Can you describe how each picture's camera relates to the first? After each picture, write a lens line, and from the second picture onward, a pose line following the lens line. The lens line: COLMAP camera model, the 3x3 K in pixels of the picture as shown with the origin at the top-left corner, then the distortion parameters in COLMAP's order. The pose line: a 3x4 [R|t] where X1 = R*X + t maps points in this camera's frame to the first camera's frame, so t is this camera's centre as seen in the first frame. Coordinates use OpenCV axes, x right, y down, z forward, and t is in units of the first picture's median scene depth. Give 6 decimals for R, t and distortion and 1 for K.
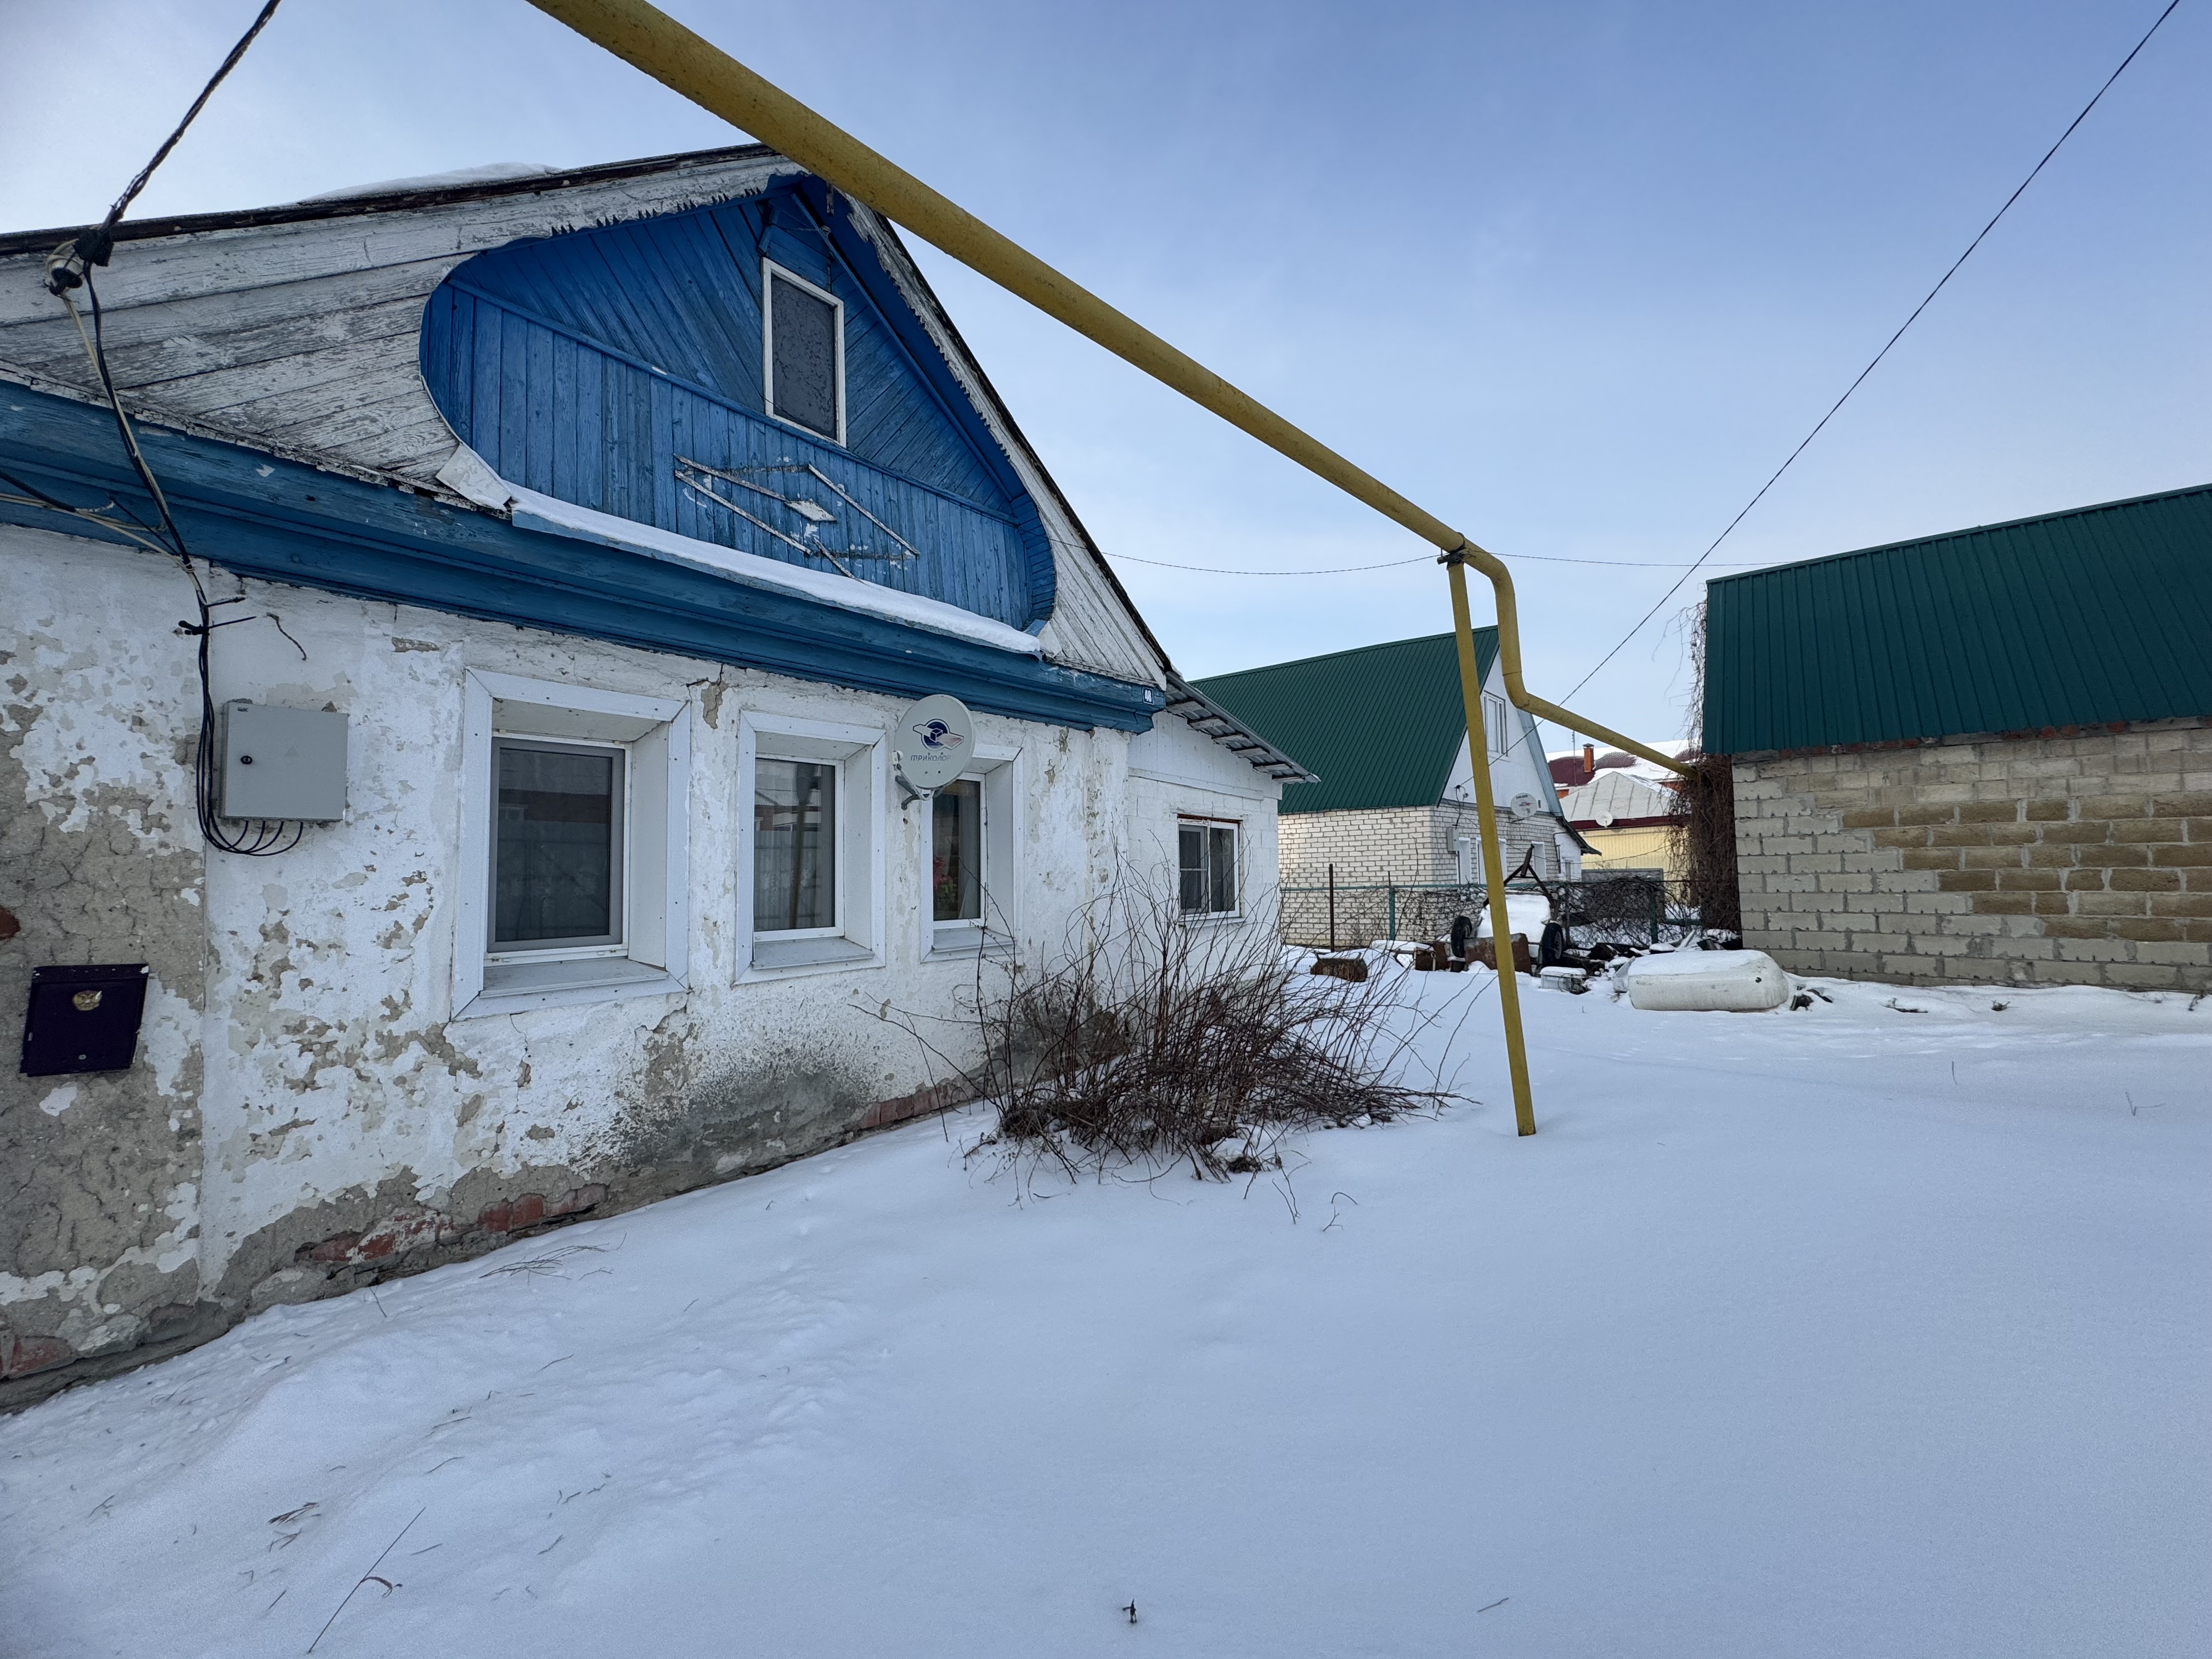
lens RADIAL K [[879.2, 0, 1102.5], [0, 879.2, 829.3], [0, 0, 1]] dist [-0.000449, 0.000280]
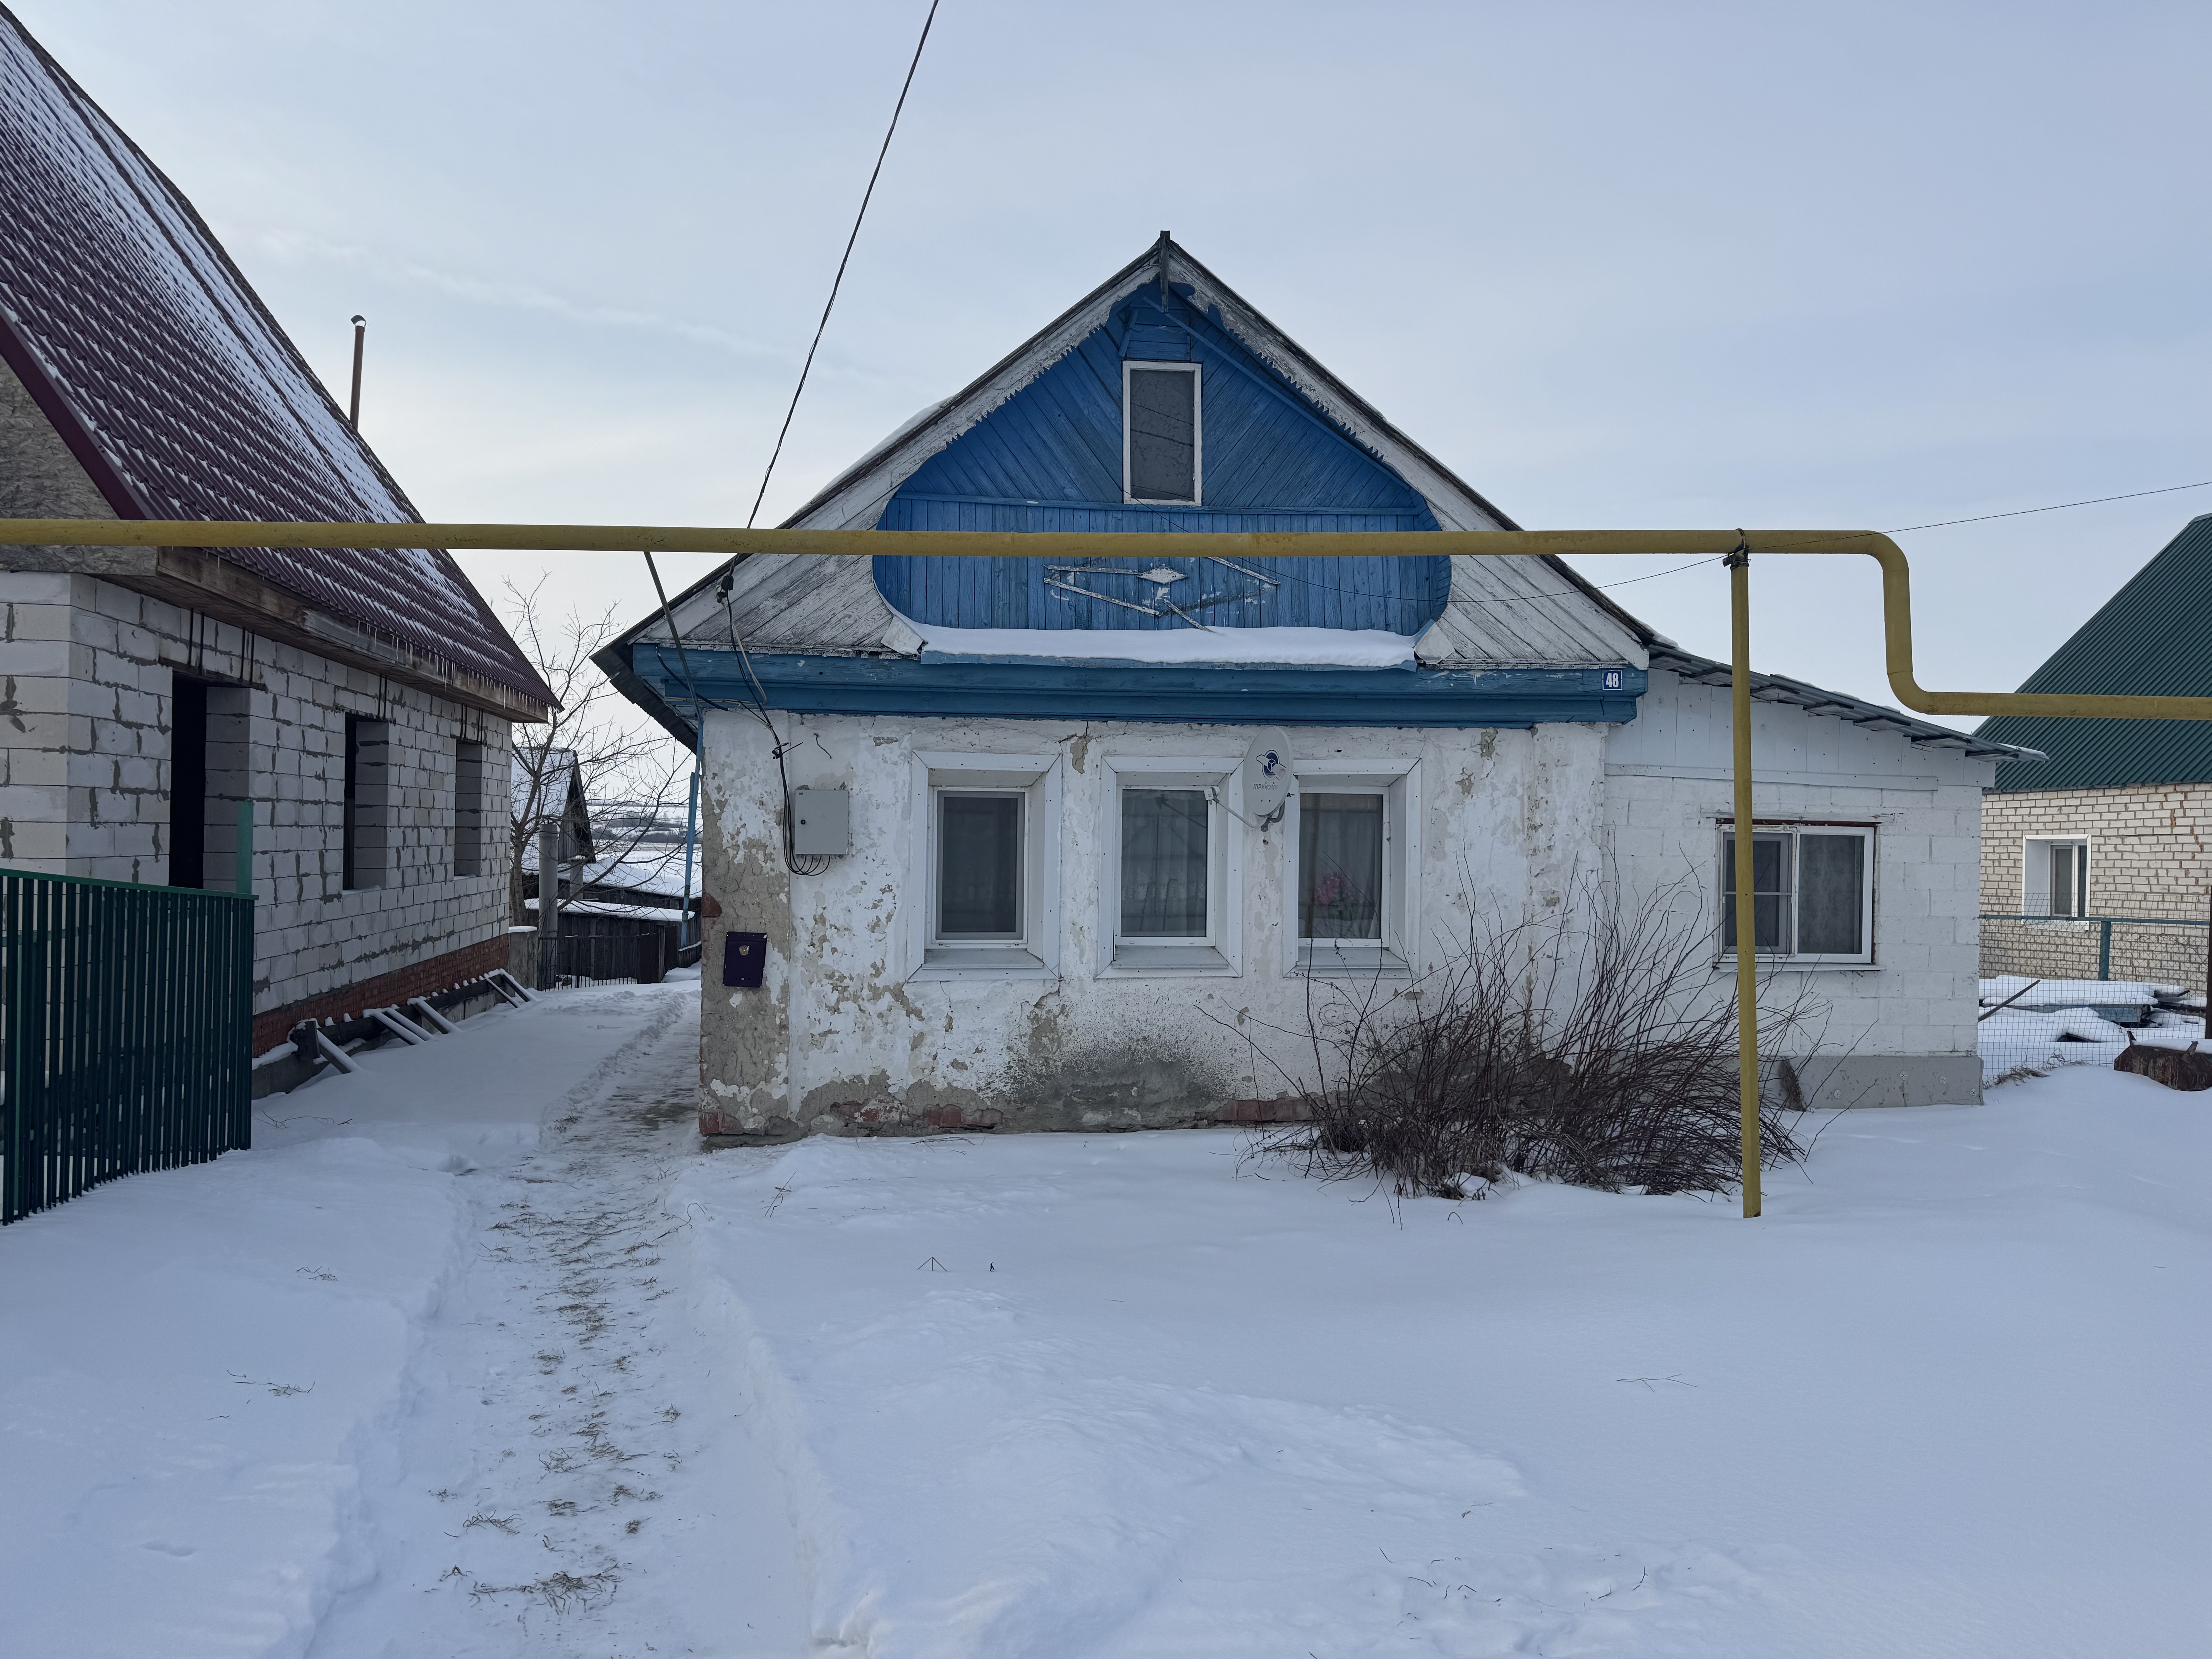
lens RADIAL K [[1551.0, 0, 1104.4], [0, 1551.0, 835.3], [0, 0, 1]] dist [0.160192, -0.286122]
pose [[0.738873, 0.023375, -0.673440, 1.035353], [0.012176, 0.998772, 0.048025, -0.127218], [0.673735, -0.043684, 0.737681, -0.591994]]
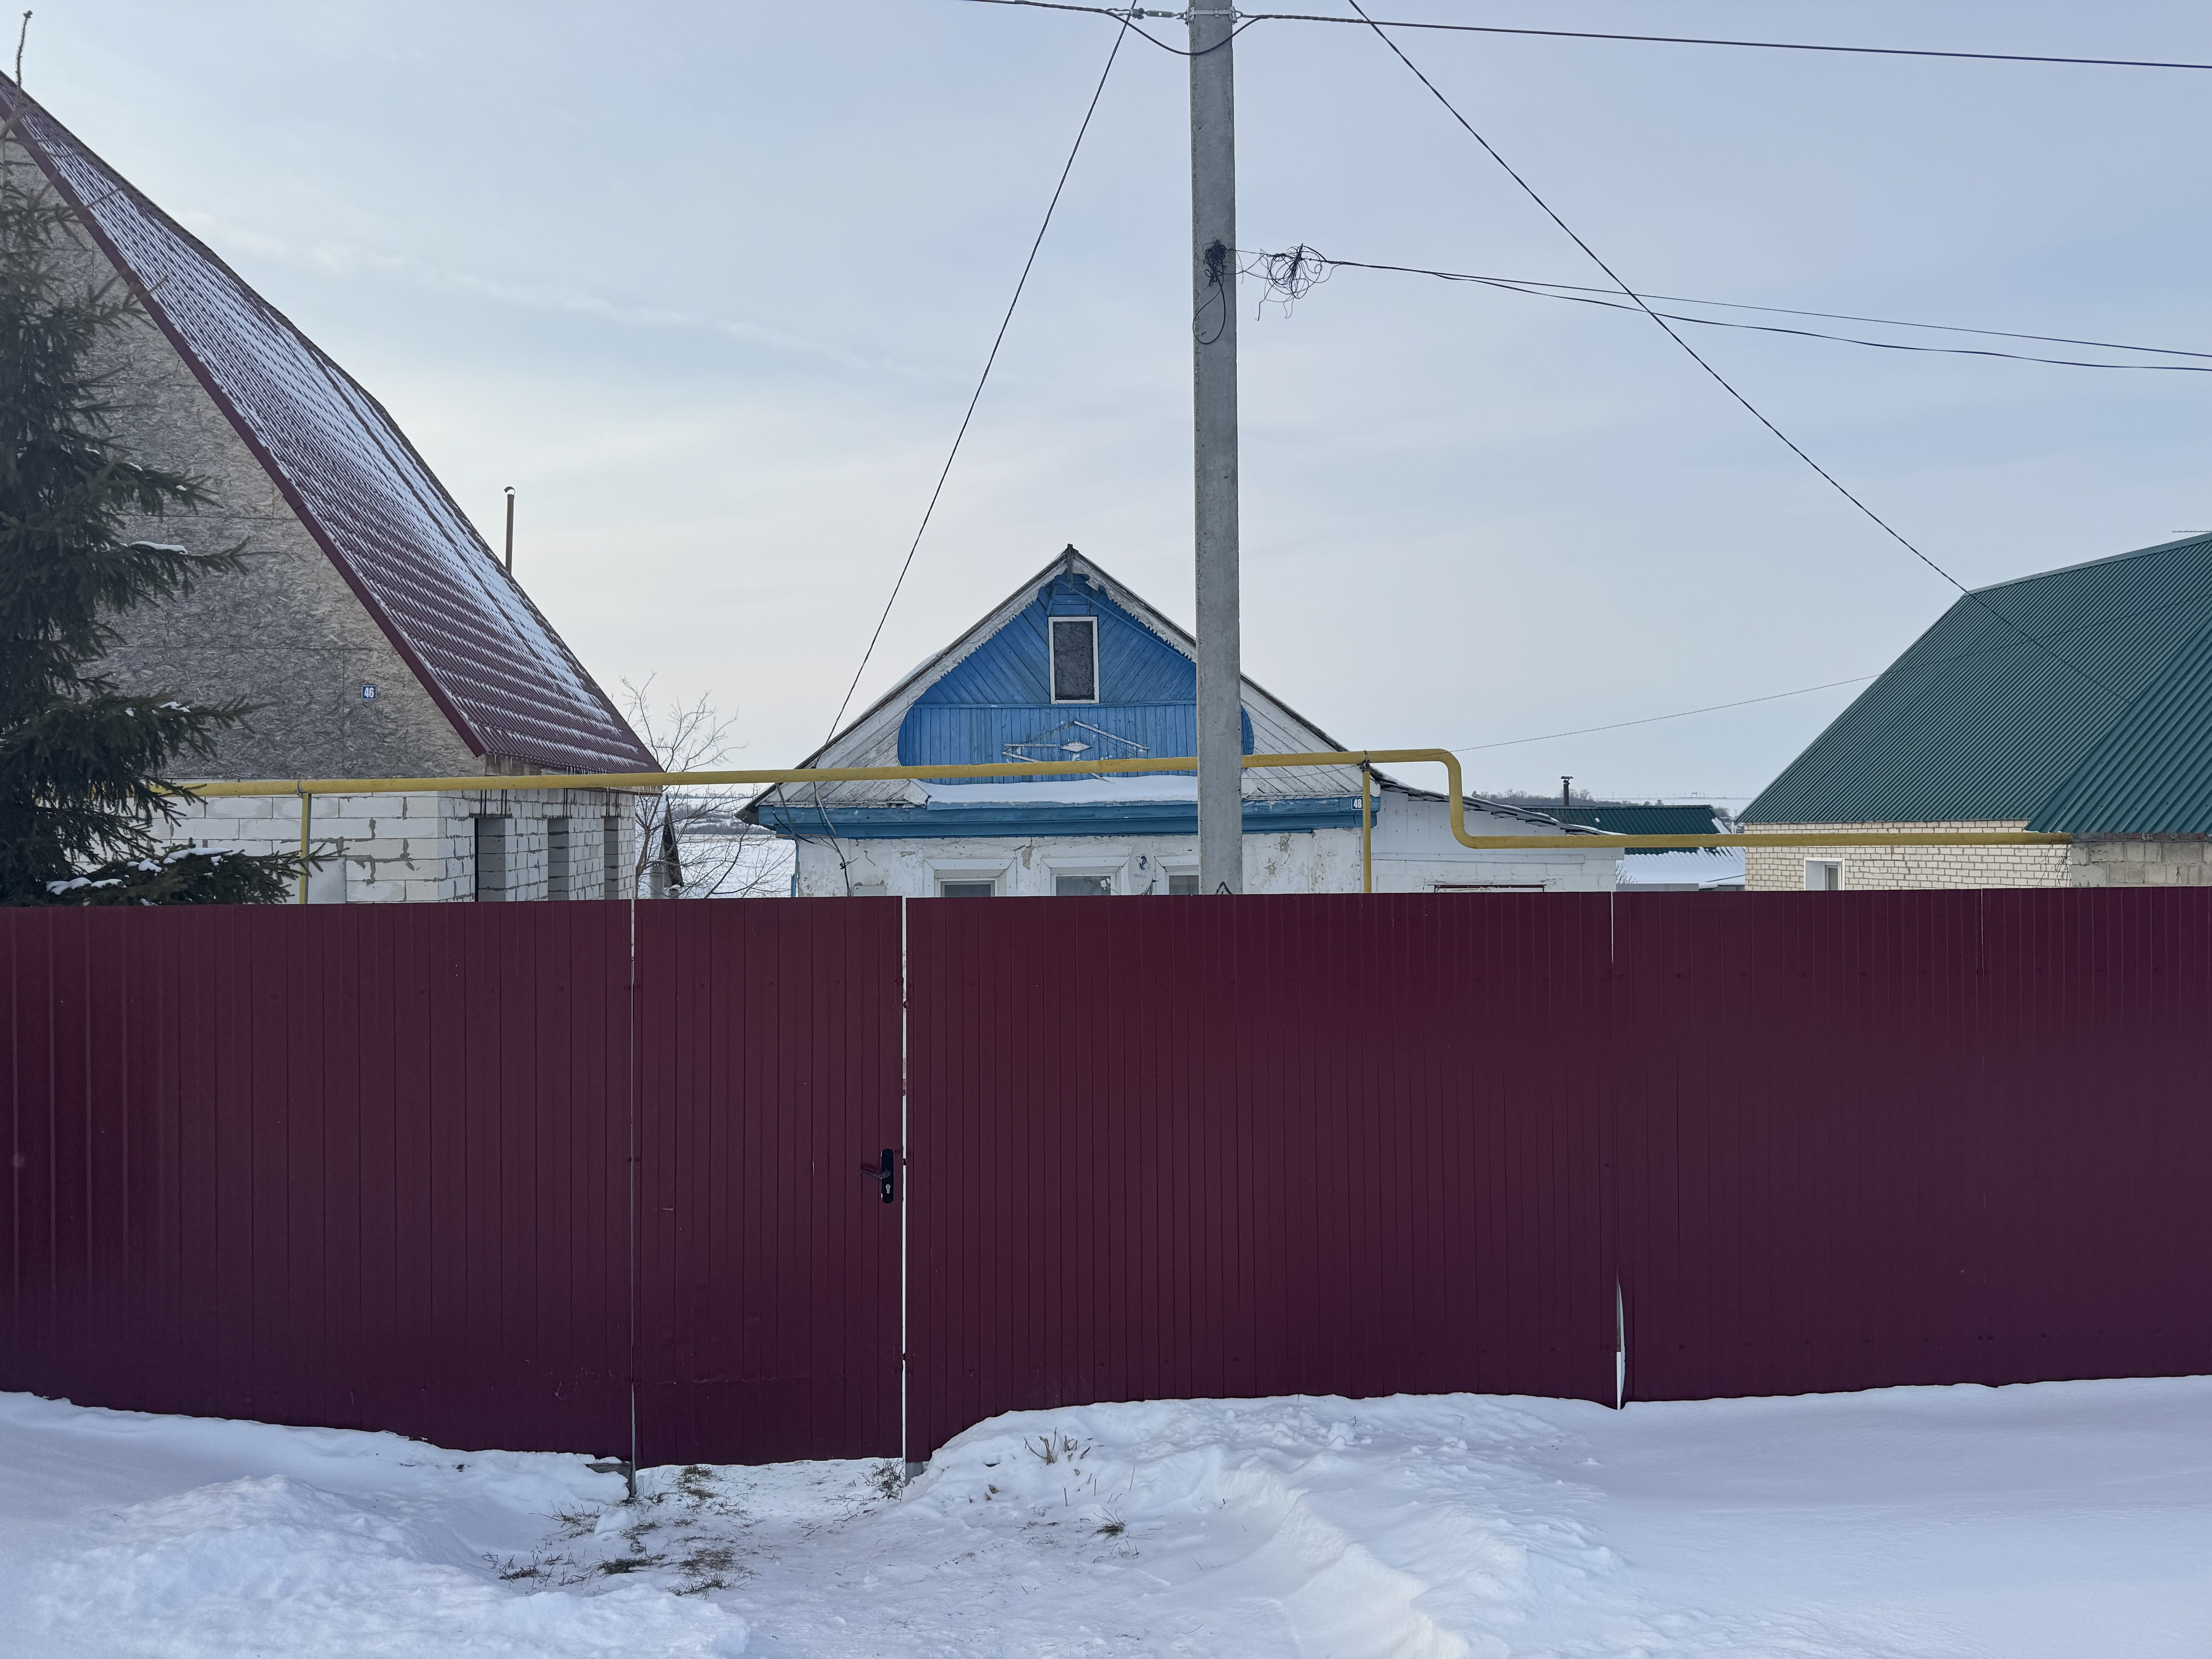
lens RADIAL K [[1560.9, 0, 1106.0], [0, 1560.9, 829.5], [0, 0, 1]] dist [0.044994, -0.038405]
pose [[0.721883, 0.013380, -0.691886, 2.096179], [0.035137, 0.997815, 0.055956, -0.386885], [0.691122, -0.064705, 0.719836, -1.408240]]
